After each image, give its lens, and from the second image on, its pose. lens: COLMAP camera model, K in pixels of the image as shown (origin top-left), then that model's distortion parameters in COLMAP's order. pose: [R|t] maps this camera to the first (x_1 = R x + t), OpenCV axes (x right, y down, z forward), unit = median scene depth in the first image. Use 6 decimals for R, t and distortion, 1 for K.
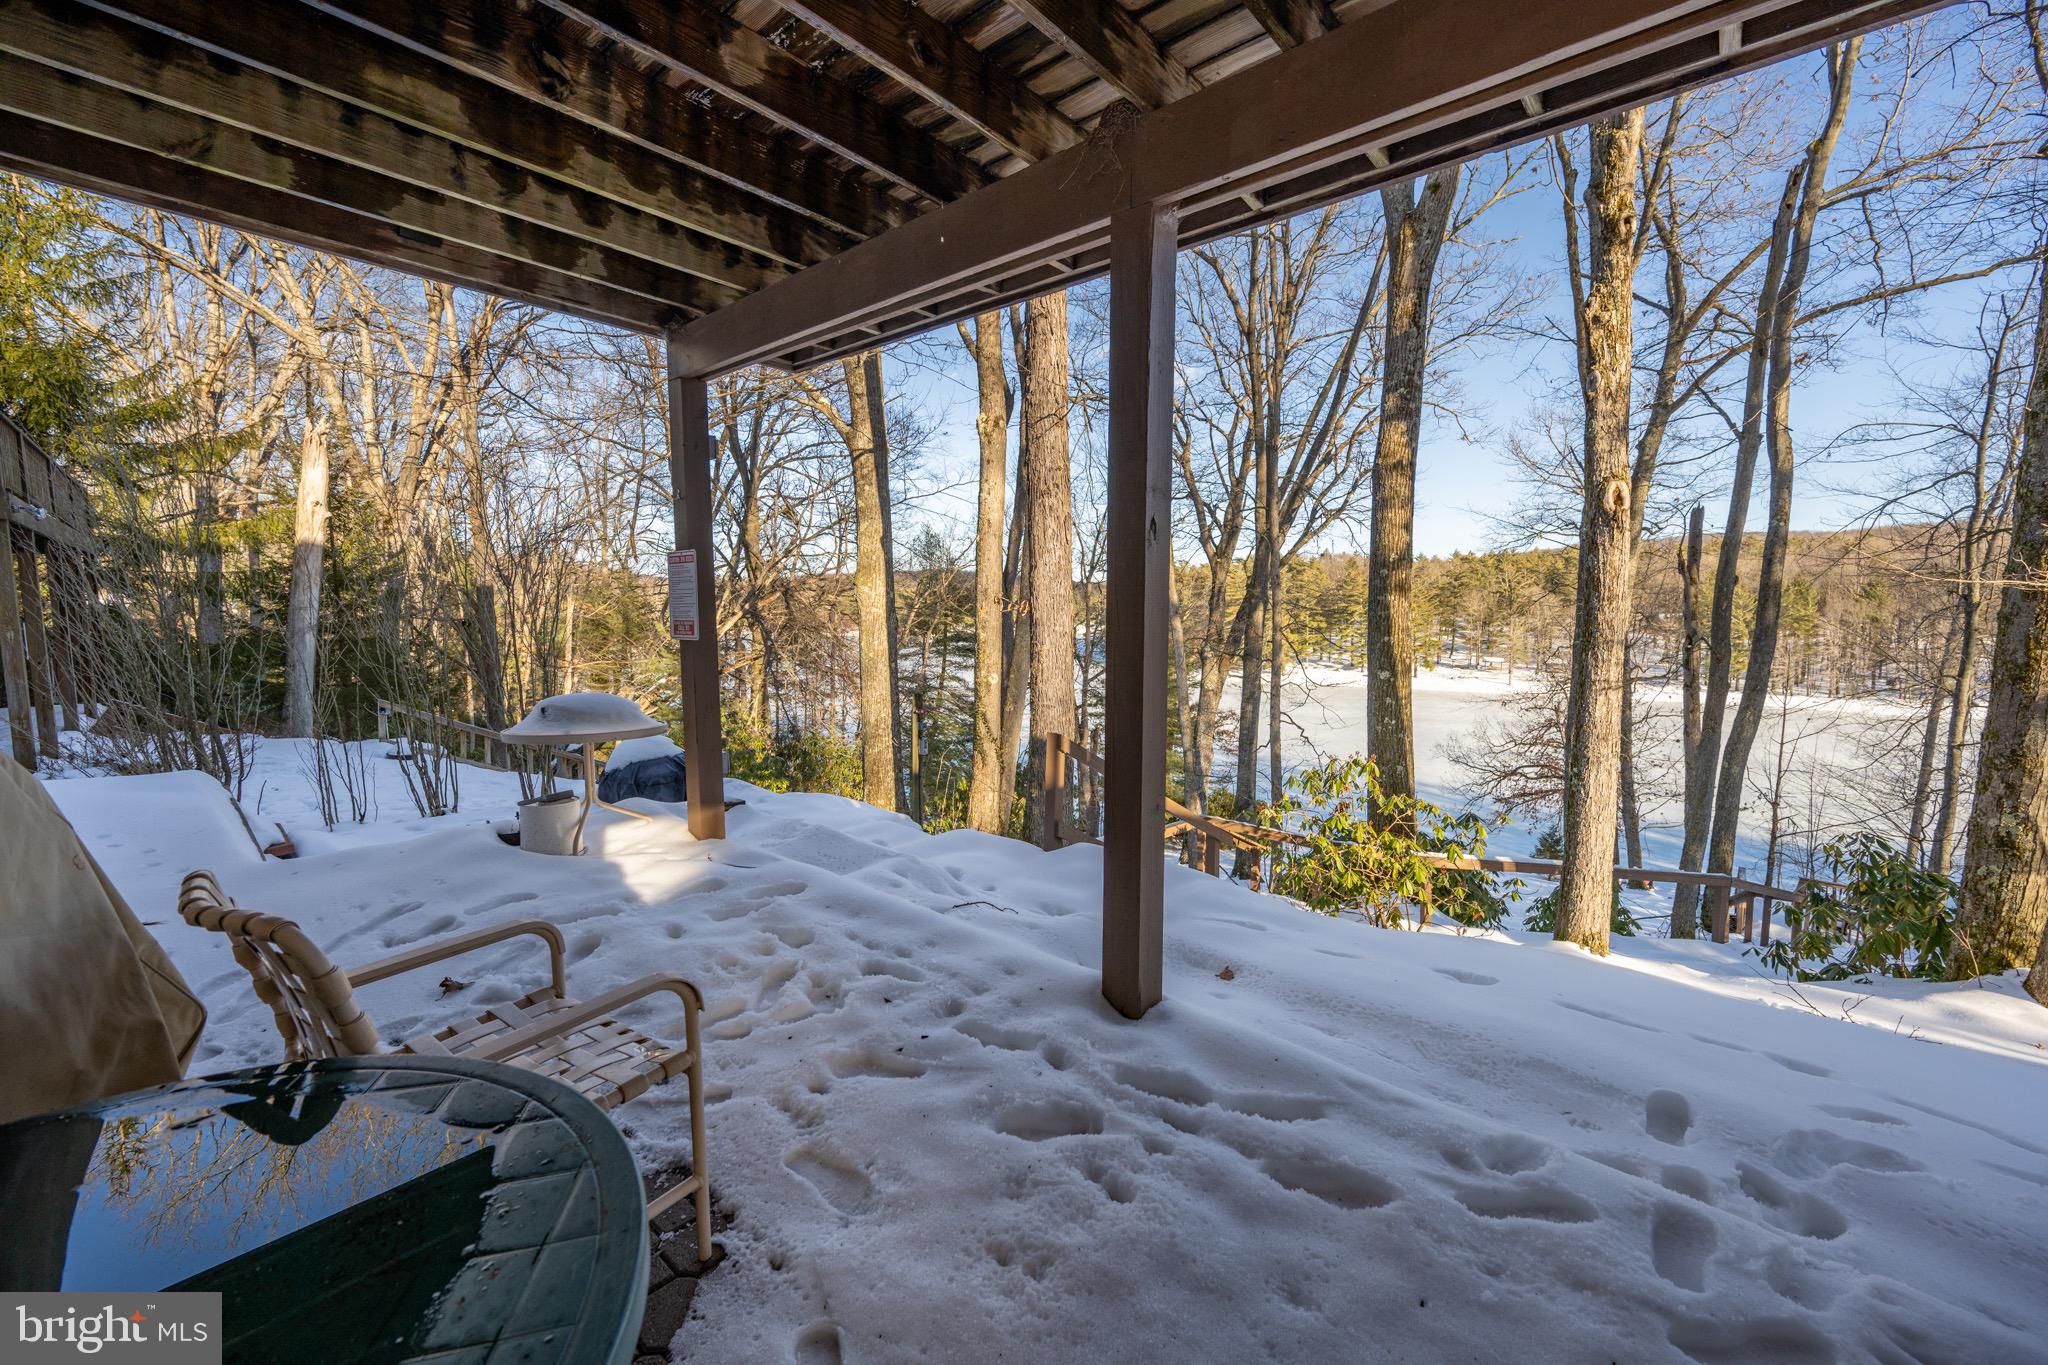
lens RADIAL K [[820.2, 0, 1023.0], [0, 820.2, 685.9], [0, 0, 1]] dist [-0.001167, -0.000125]
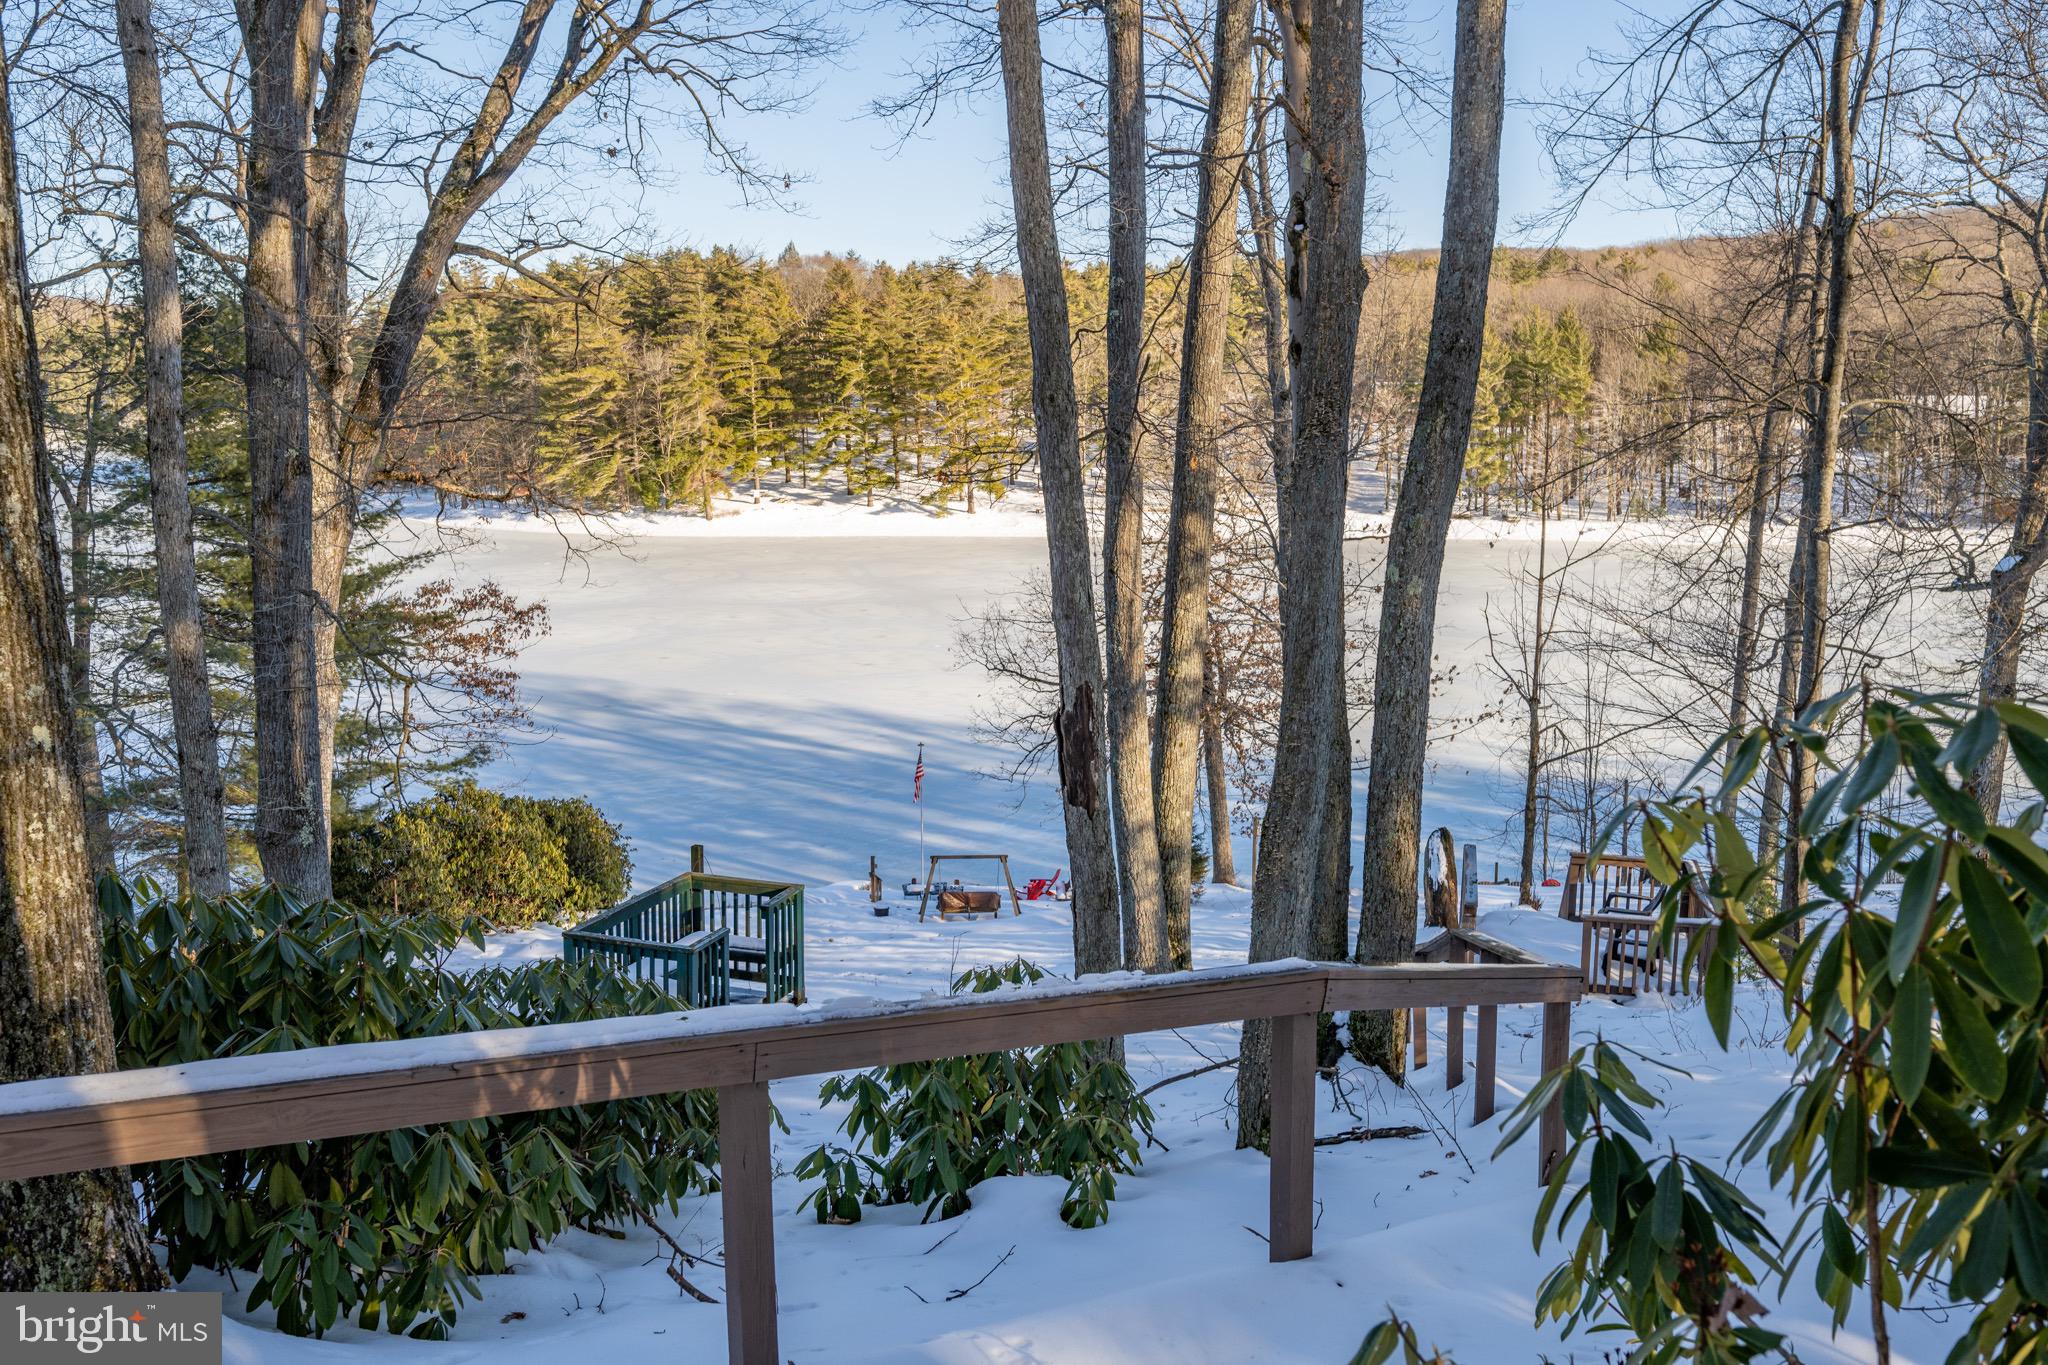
lens RADIAL K [[1792.9, 0, 1024.0], [0, 1792.9, 682.5], [0, 0, 1]] dist [0.000025, -0.004995]
pose [[0.893429, -0.077228, 0.442515, 0.269367], [0.045852, 0.995644, 0.081186, 0.051105], [-0.446857, -0.052244, 0.893078, 0.278631]]
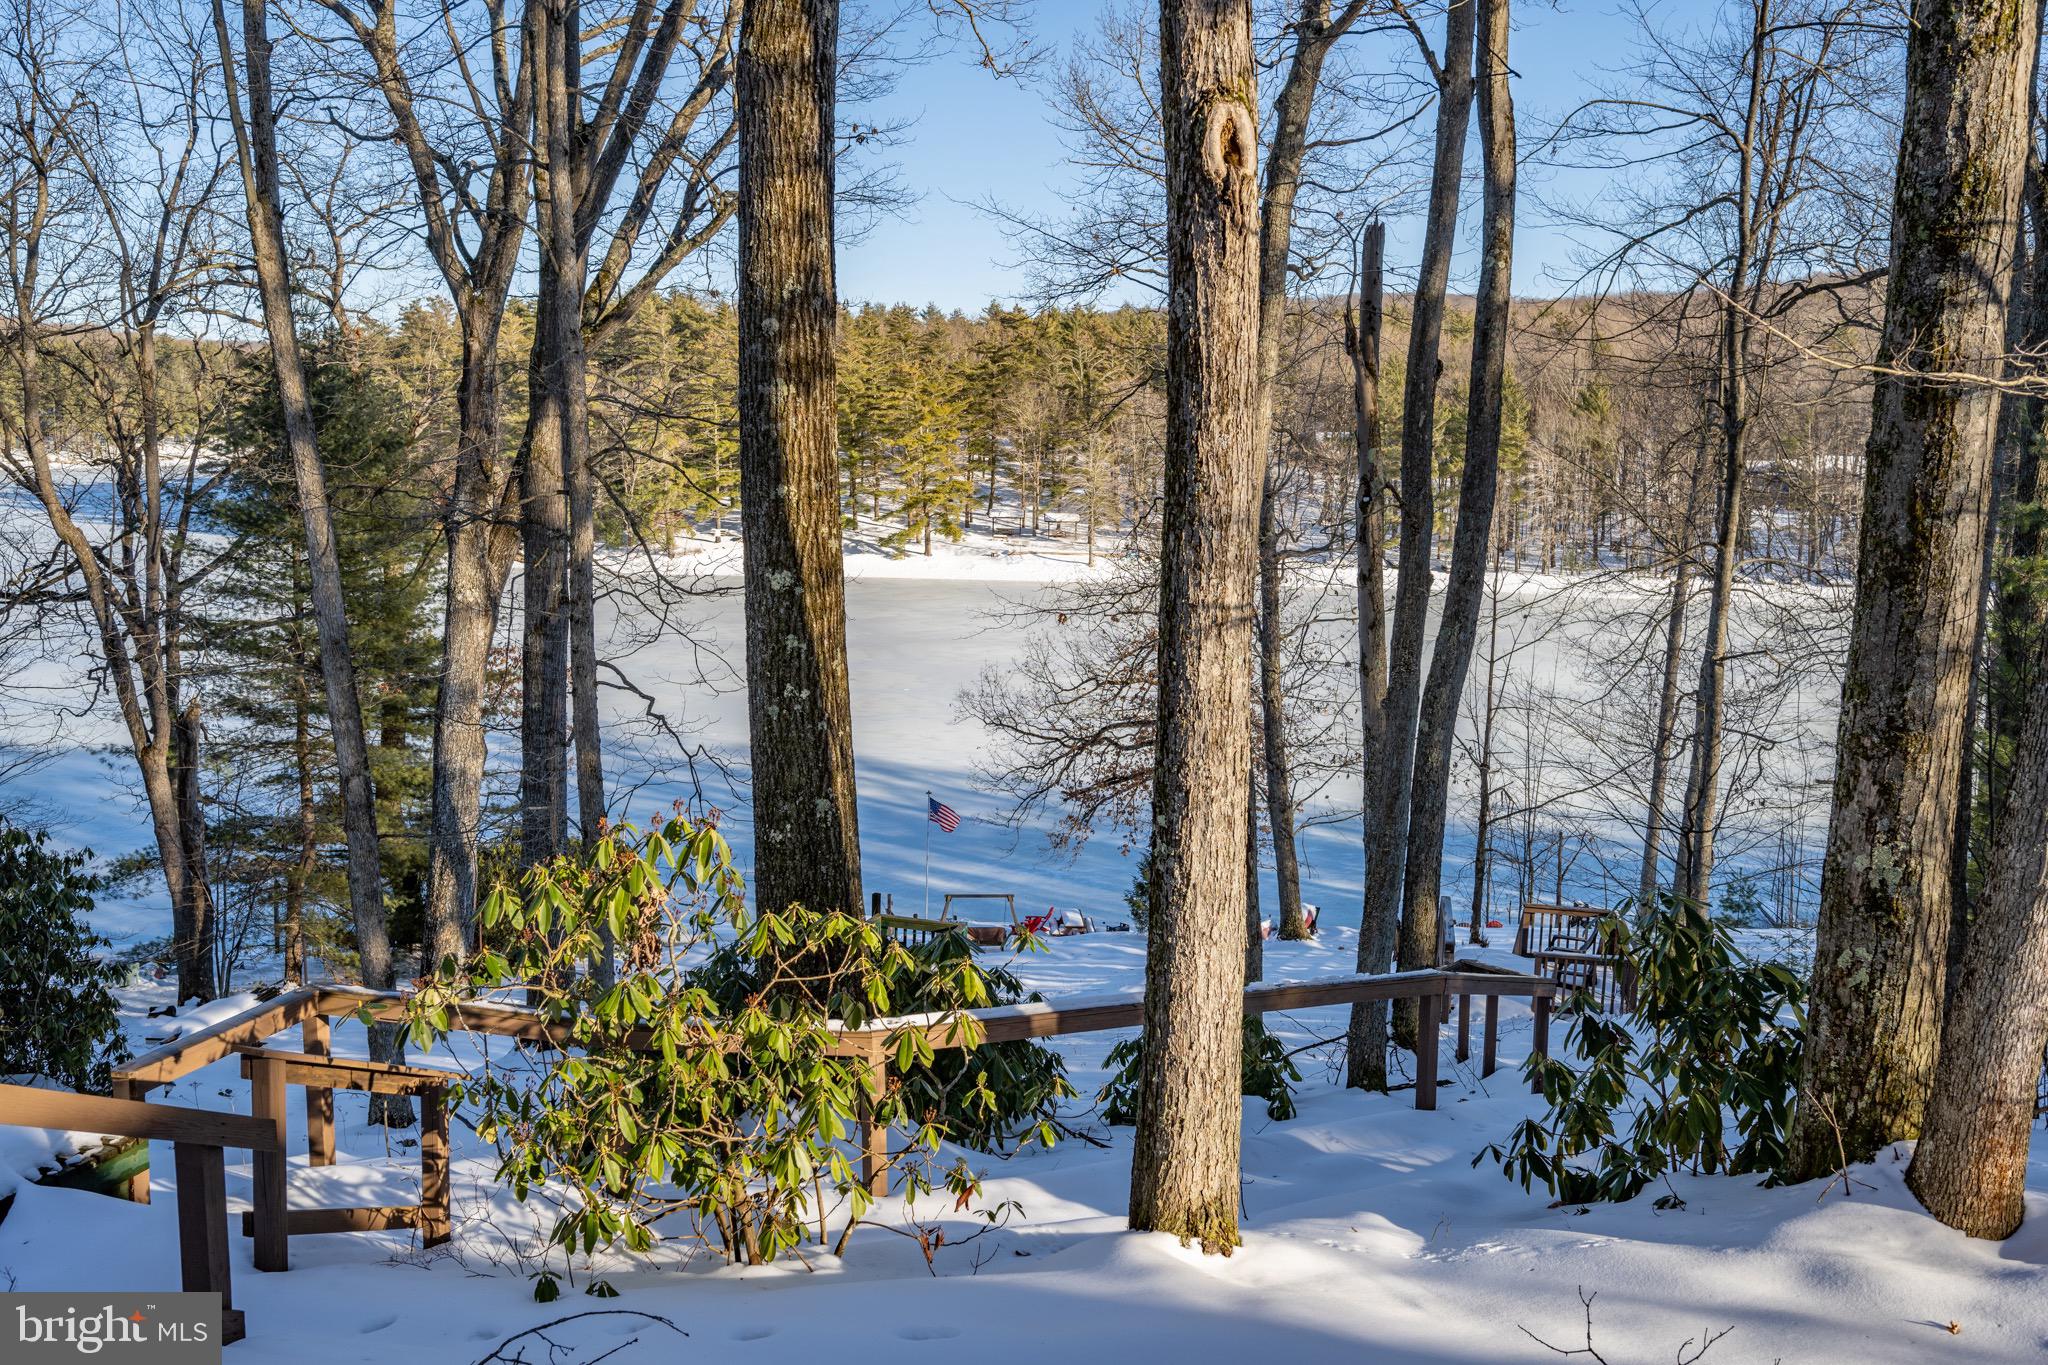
lens RADIAL K [[1792.9, 0, 1024.0], [0, 1792.9, 682.5], [0, 0, 1]] dist [0.000025, -0.004995]
pose [[0.878320, -0.055690, 0.474819, 0.064845], [0.028739, 0.997546, 0.063837, -0.008454], [-0.477209, -0.042423, 0.877765, 0.084421]]
